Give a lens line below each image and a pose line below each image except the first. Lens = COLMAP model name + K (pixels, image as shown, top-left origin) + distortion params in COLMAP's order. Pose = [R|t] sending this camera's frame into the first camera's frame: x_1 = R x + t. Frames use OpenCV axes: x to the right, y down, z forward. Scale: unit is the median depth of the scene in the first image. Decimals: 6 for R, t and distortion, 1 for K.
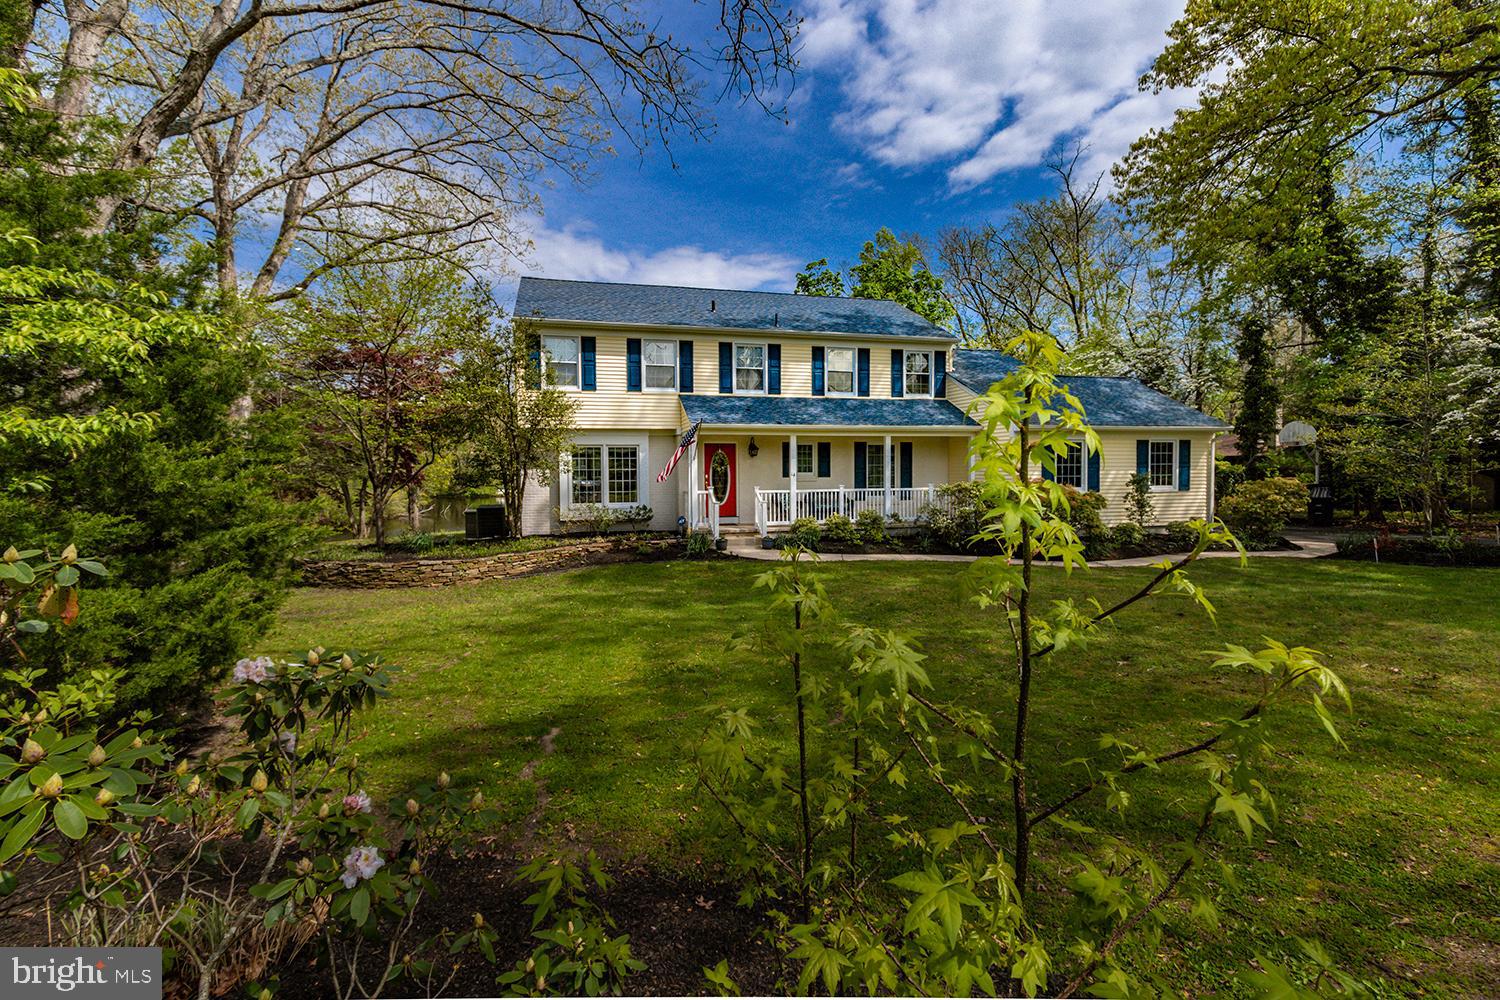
lens RADIAL K [[704.2, 0, 749.8], [0, 704.2, 511.7], [0, 0, 1]] dist [0.001919, 0.000811]
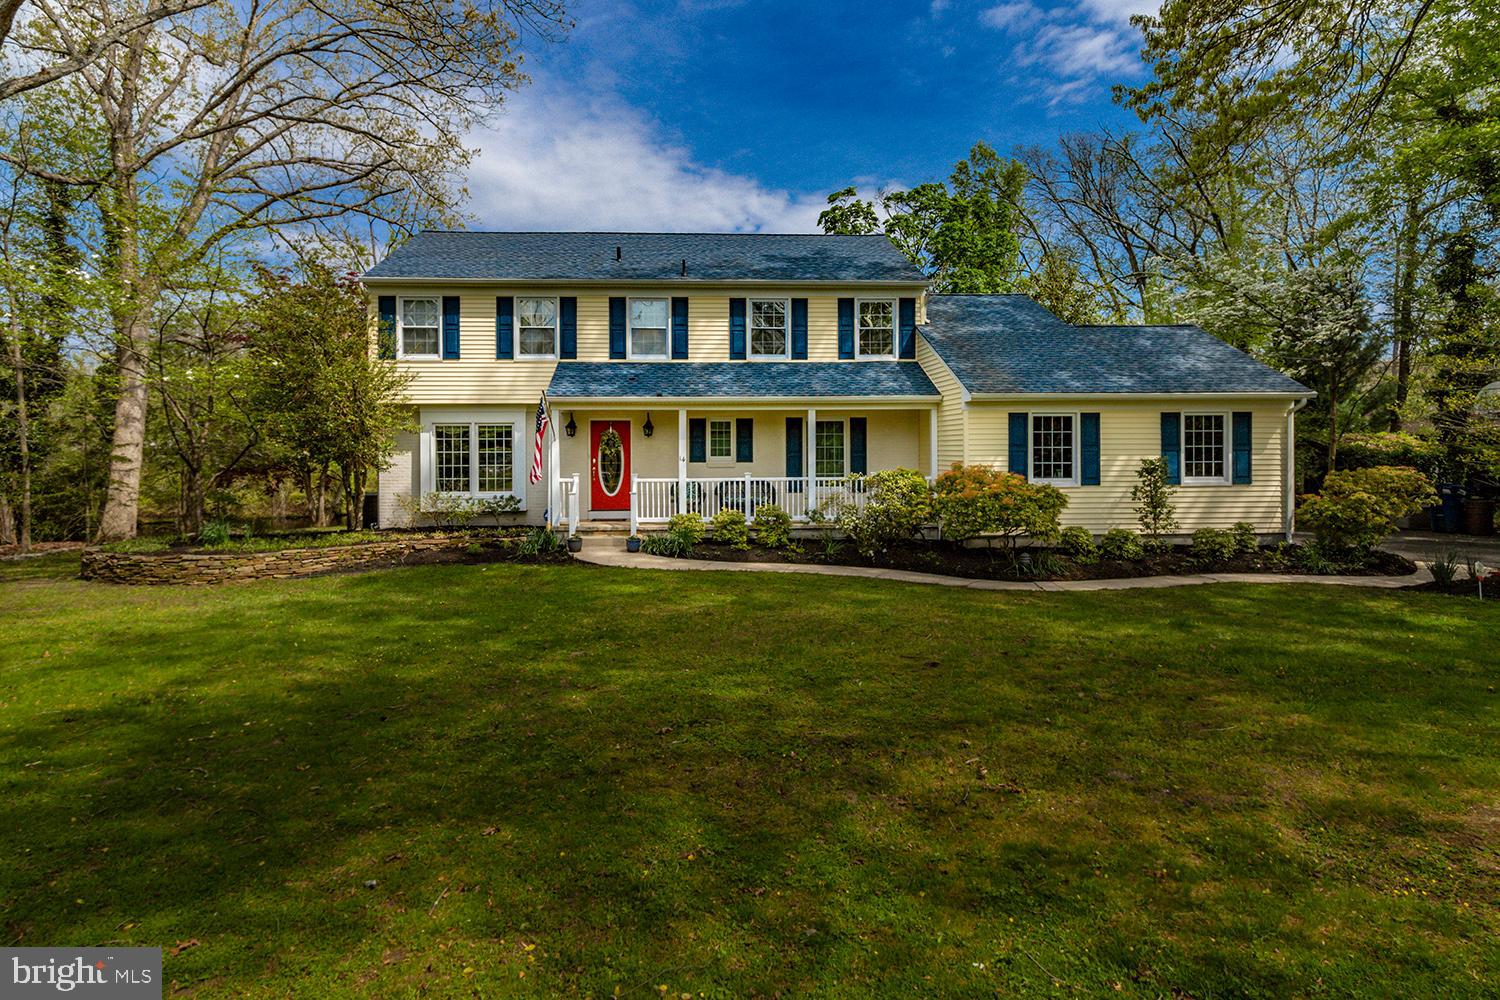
lens RADIAL K [[840.6, 0, 750.6], [0, 840.6, 487.8], [0, 0, 1]] dist [0.005220, -0.004624]
pose [[0.976320, 0.011290, -0.216035, 0.329190], [-0.014681, 0.999793, -0.014100, -0.007613], [0.215832, 0.016937, 0.976284, 0.084177]]
